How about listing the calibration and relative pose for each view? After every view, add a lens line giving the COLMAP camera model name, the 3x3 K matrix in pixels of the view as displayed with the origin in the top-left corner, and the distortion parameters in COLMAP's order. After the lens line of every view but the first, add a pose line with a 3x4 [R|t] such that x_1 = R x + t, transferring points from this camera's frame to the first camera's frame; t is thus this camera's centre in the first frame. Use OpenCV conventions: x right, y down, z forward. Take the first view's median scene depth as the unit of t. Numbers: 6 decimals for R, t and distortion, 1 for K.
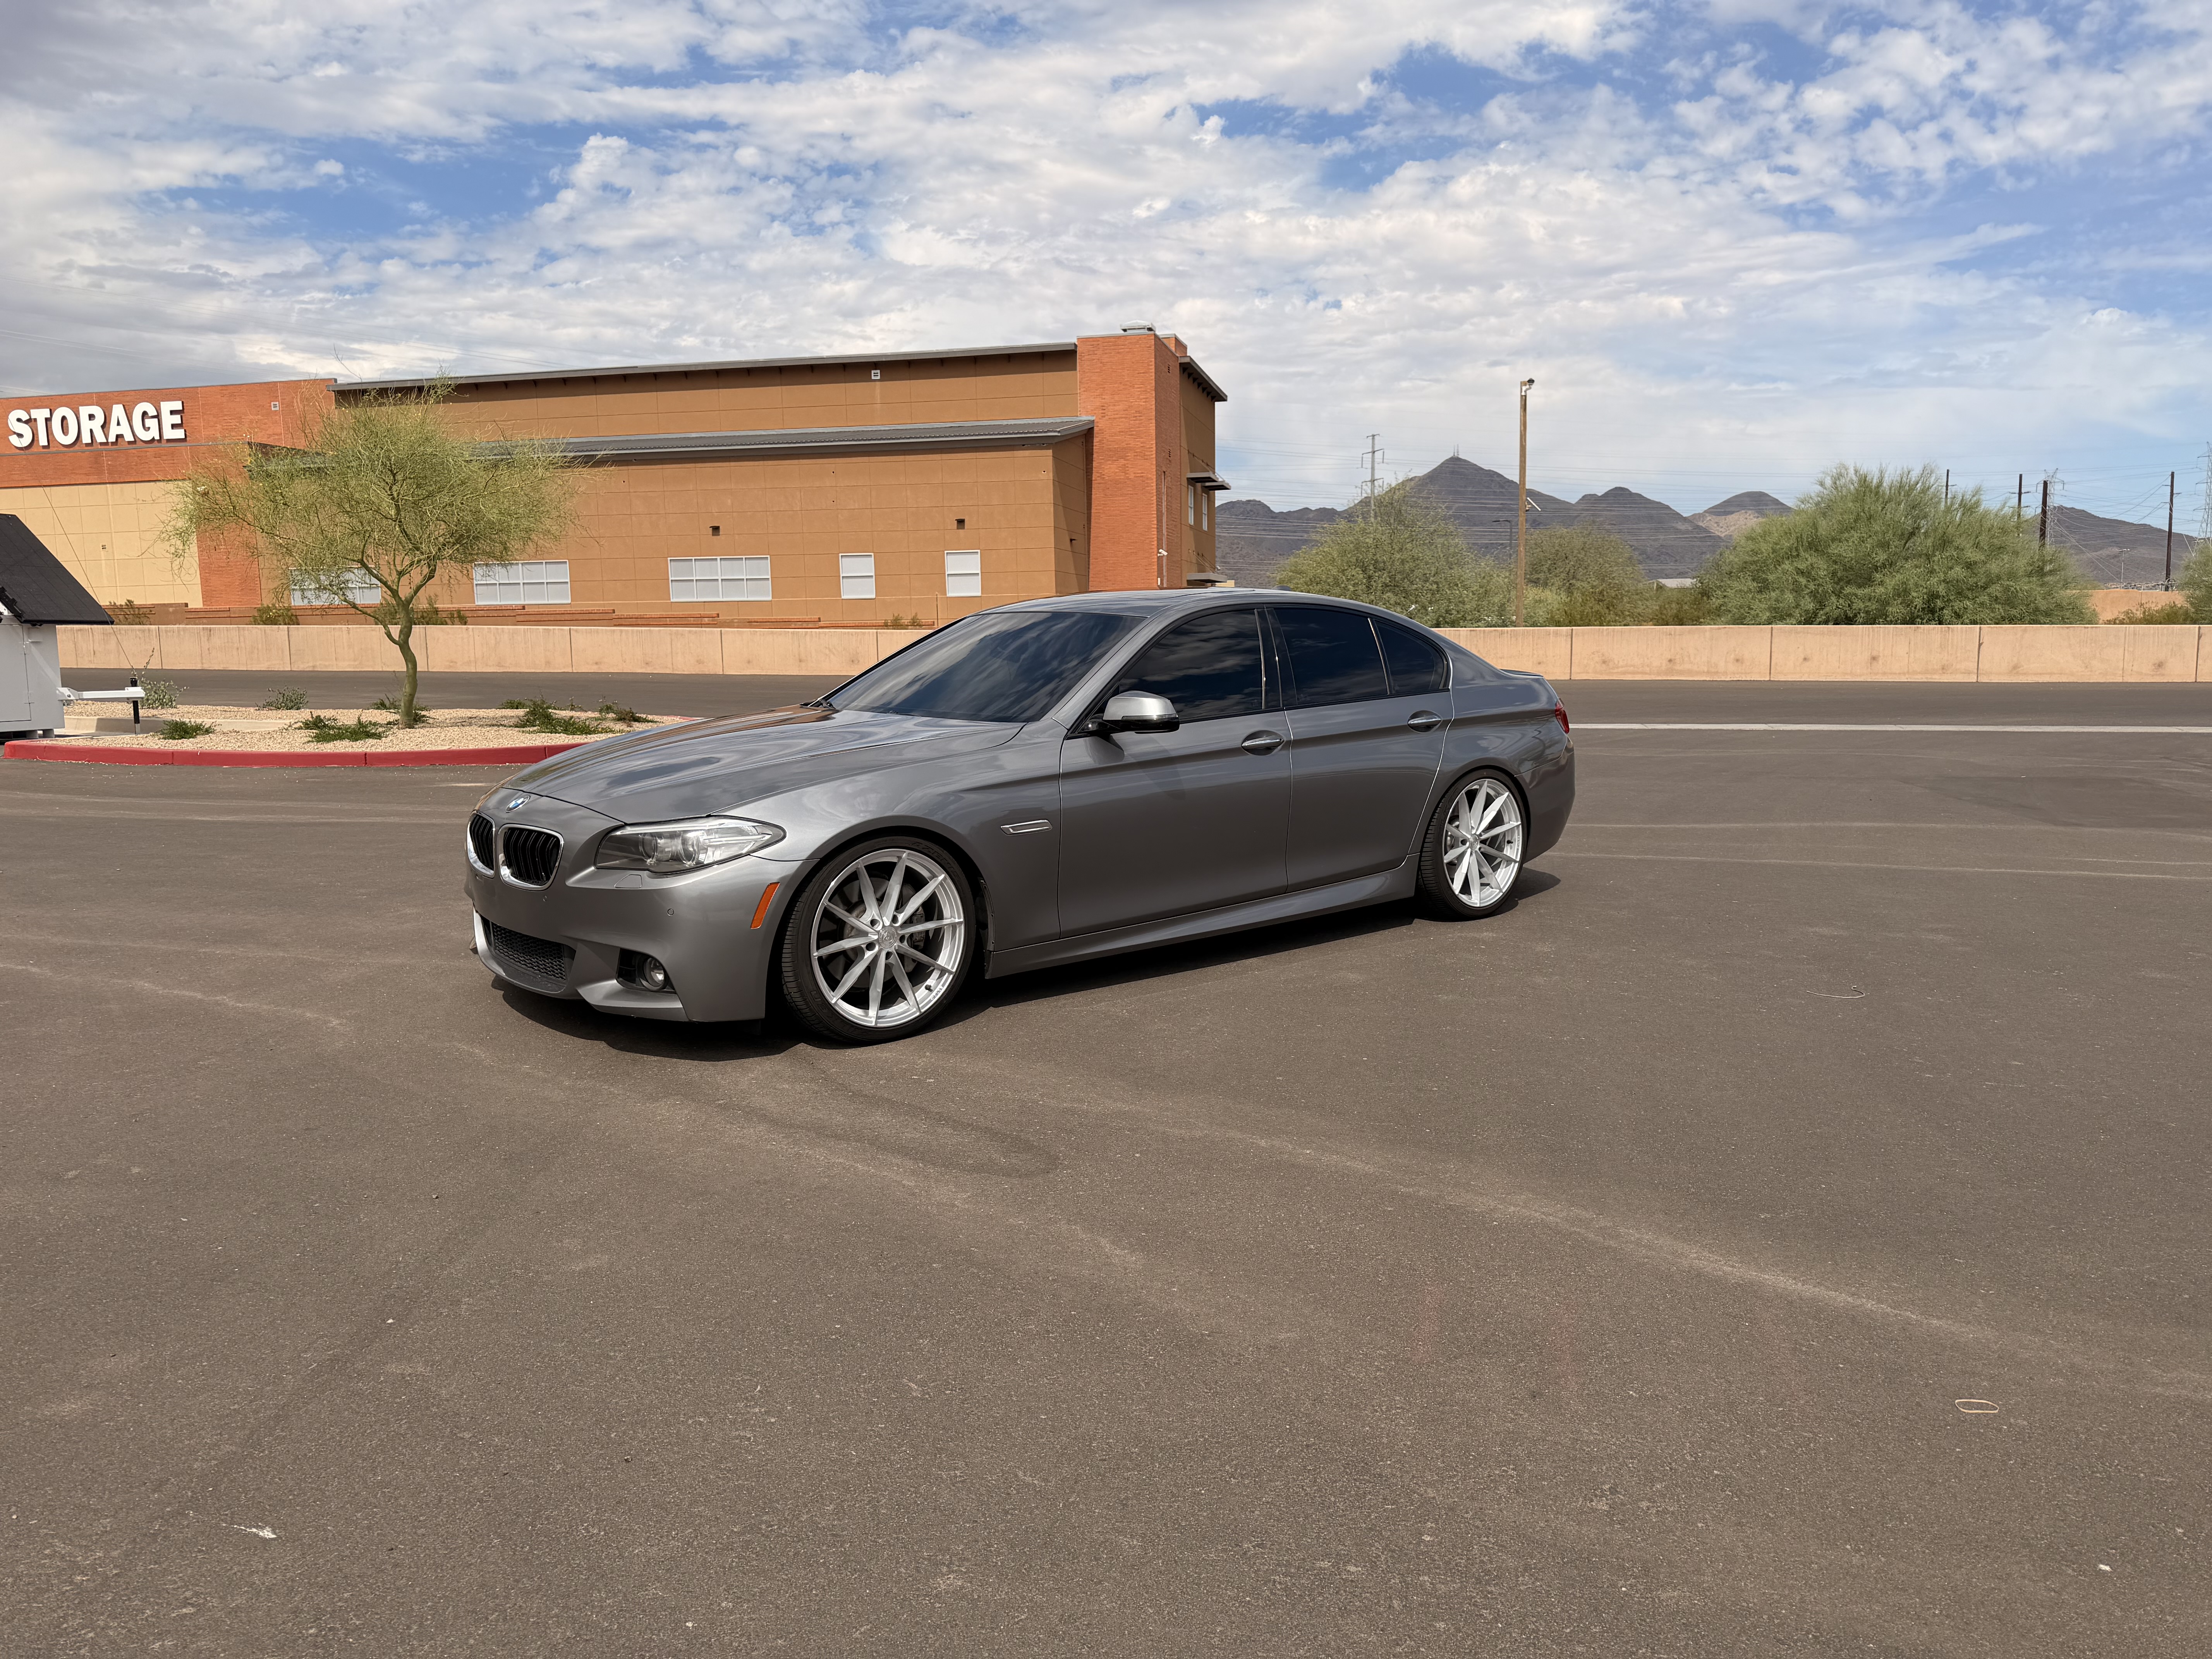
lens RADIAL K [[1672.7, 0, 1173.1], [0, 1672.7, 825.3], [0, 0, 1]] dist [-0.019420, 0.001328]
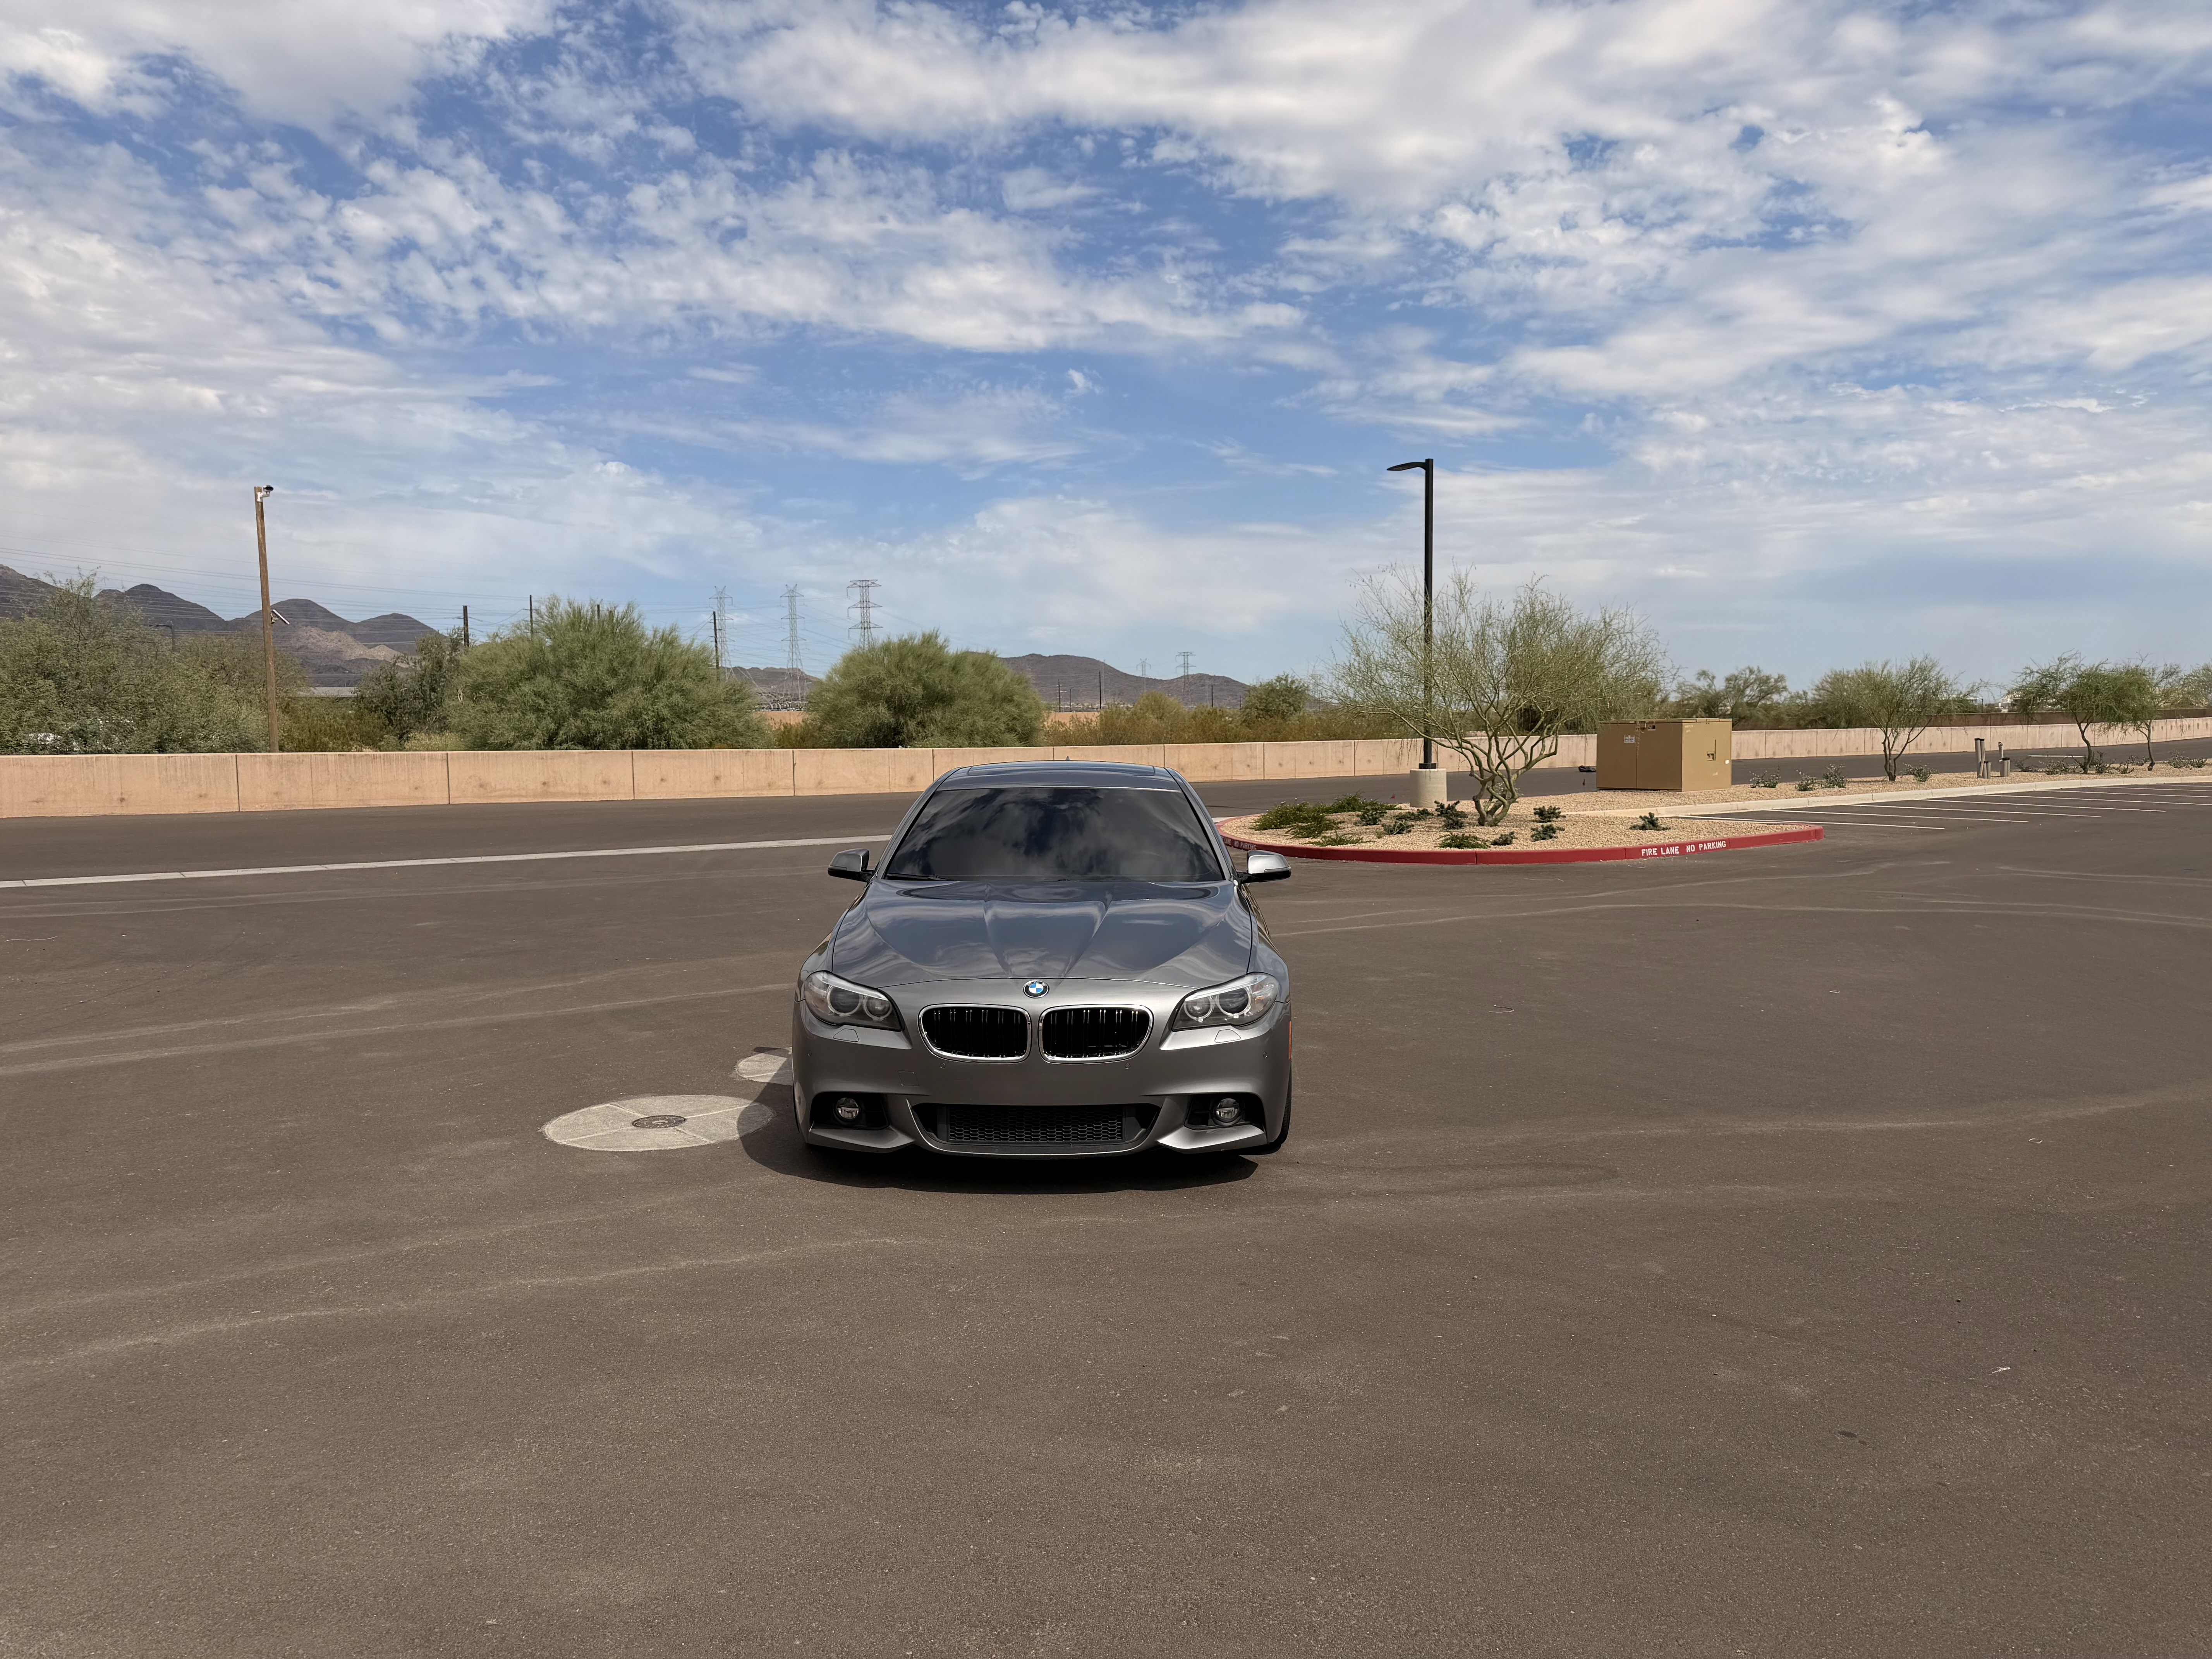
lens RADIAL K [[1678.9, 0, 1106.0], [0, 1678.9, 829.5], [0, 0, 1]] dist [-0.008174, 0.006697]
pose [[0.616533, -0.040152, 0.786304, -0.132646], [0.084089, 0.996345, -0.015055, -0.010289], [-0.782825, 0.075401, 0.617656, 0.032798]]
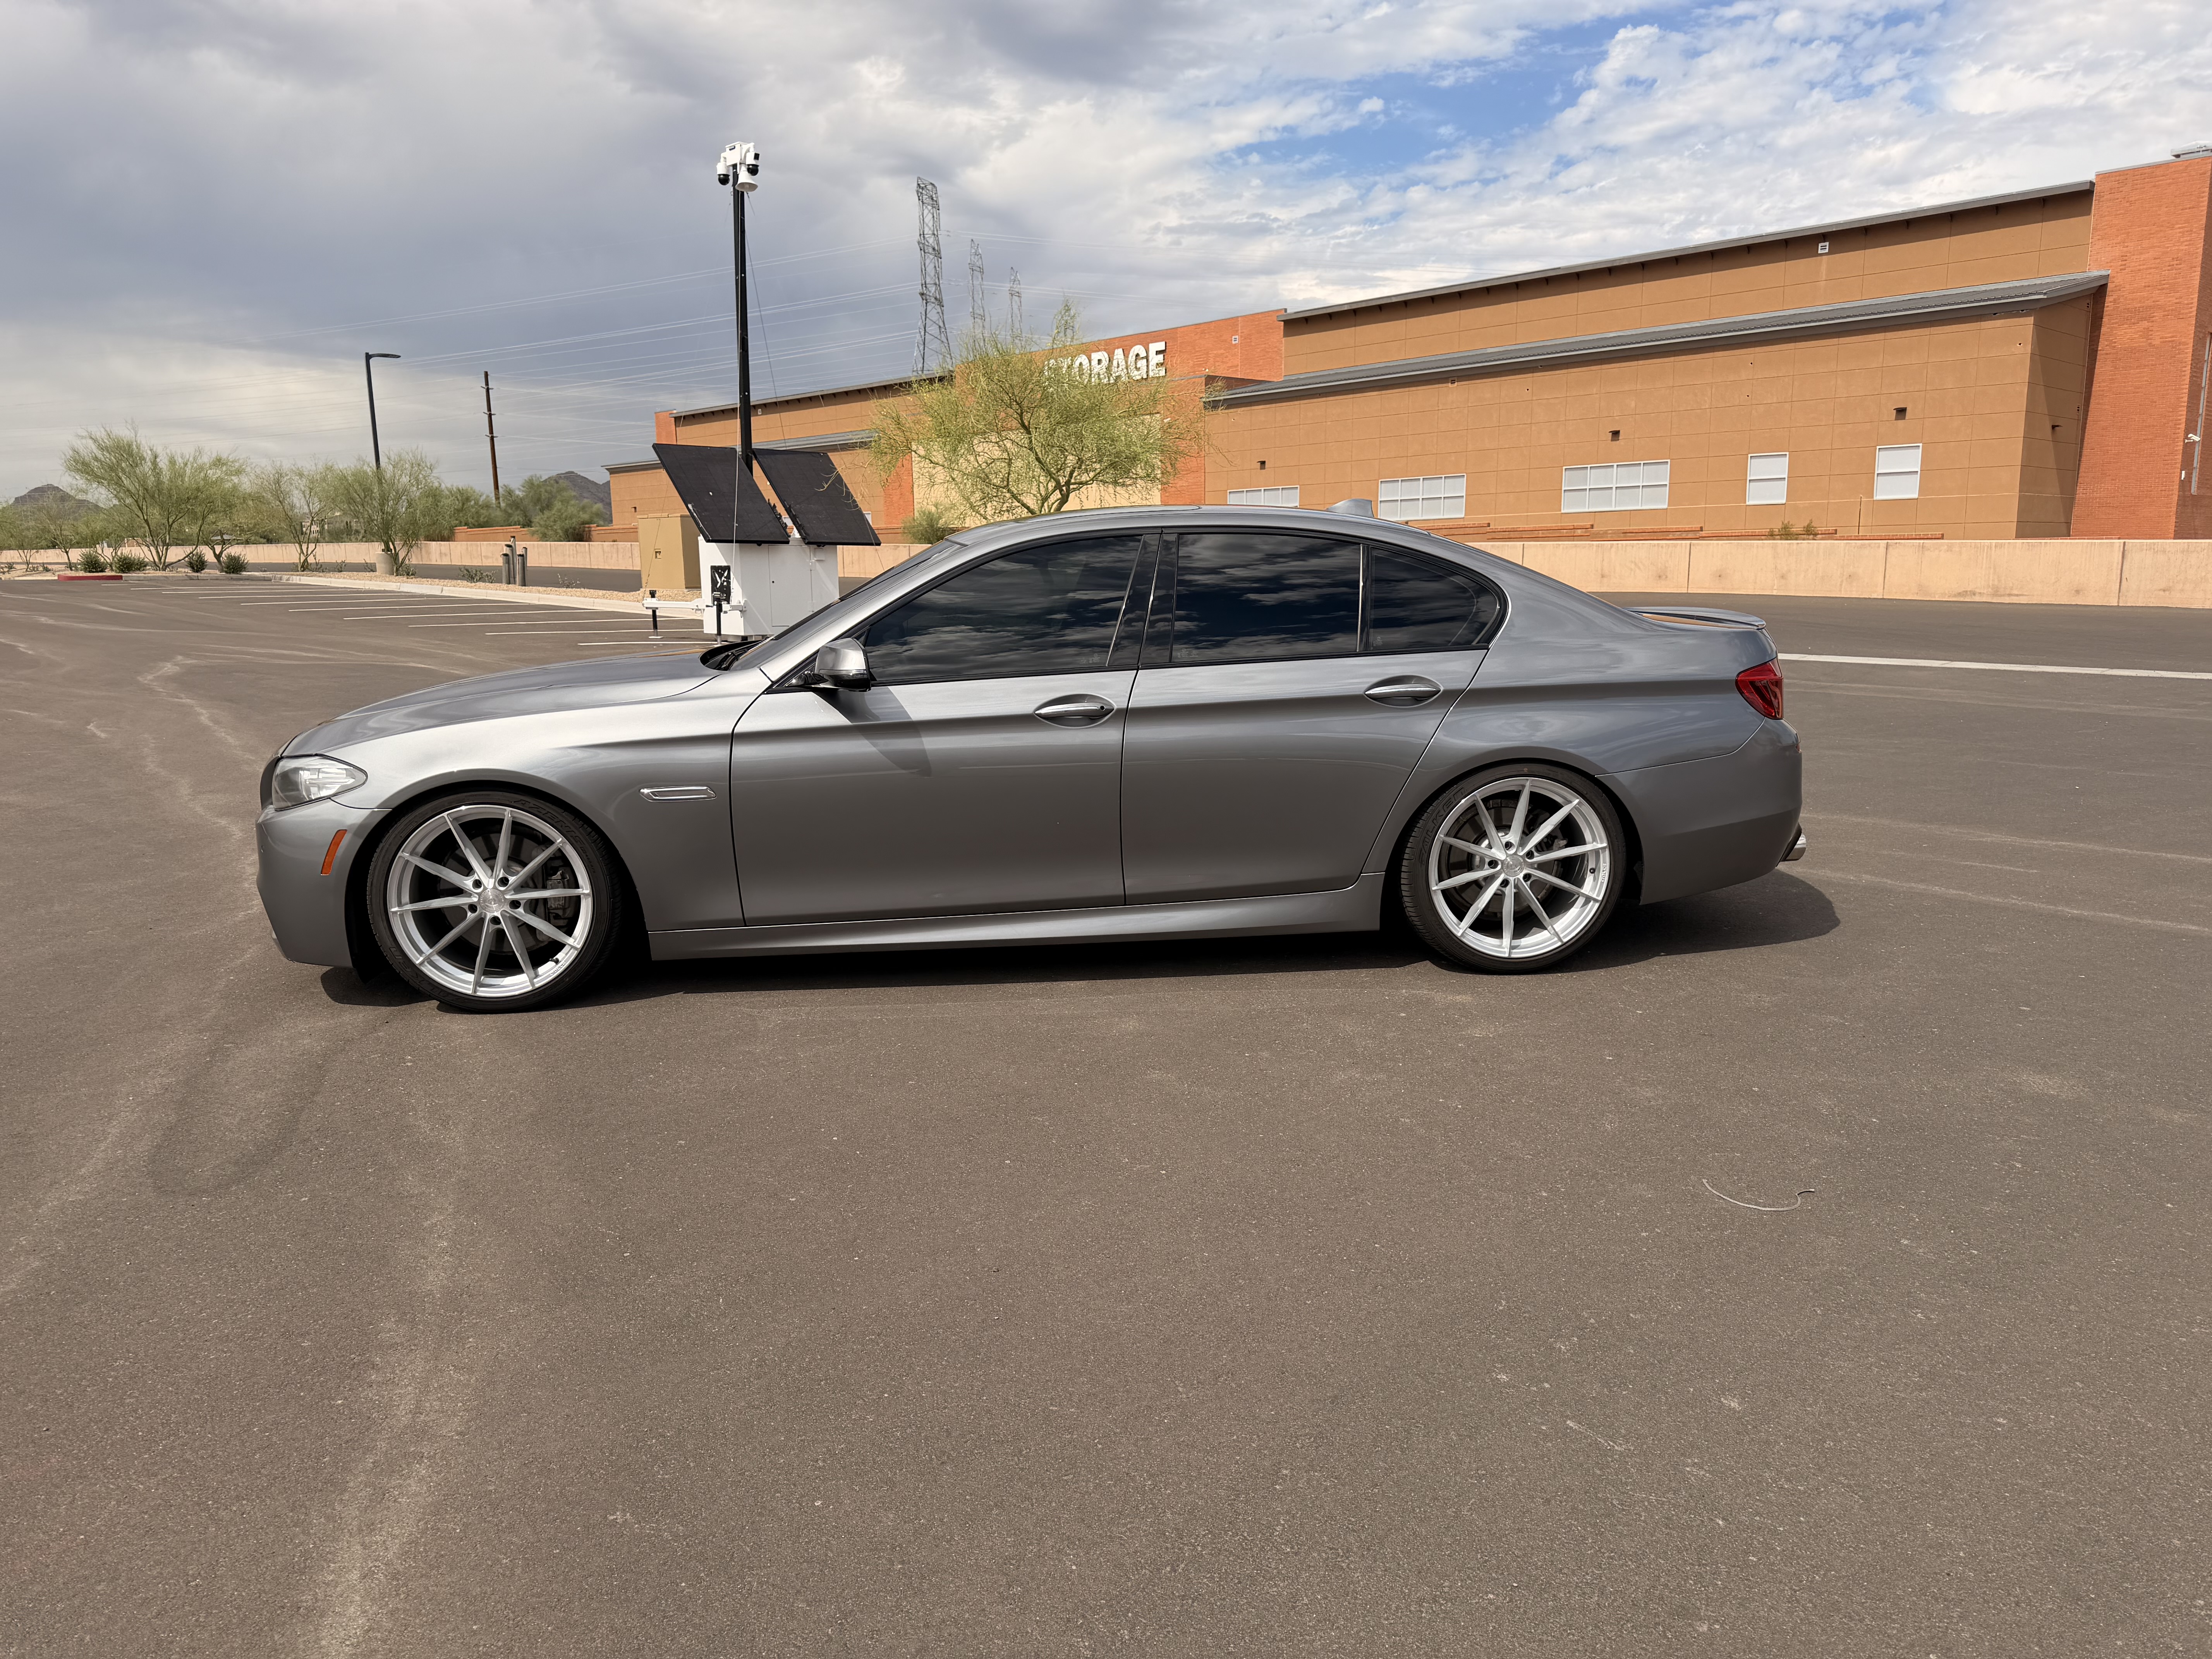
lens RADIAL K [[1678.9, 0, 1106.0], [0, 1678.9, 829.5], [0, 0, 1]] dist [-0.008174, 0.006697]
pose [[0.808732, 0.087343, -0.581656, 0.067601], [-0.055255, 0.995821, 0.072710, -0.006148], [0.585577, -0.026663, 0.810178, 0.048409]]
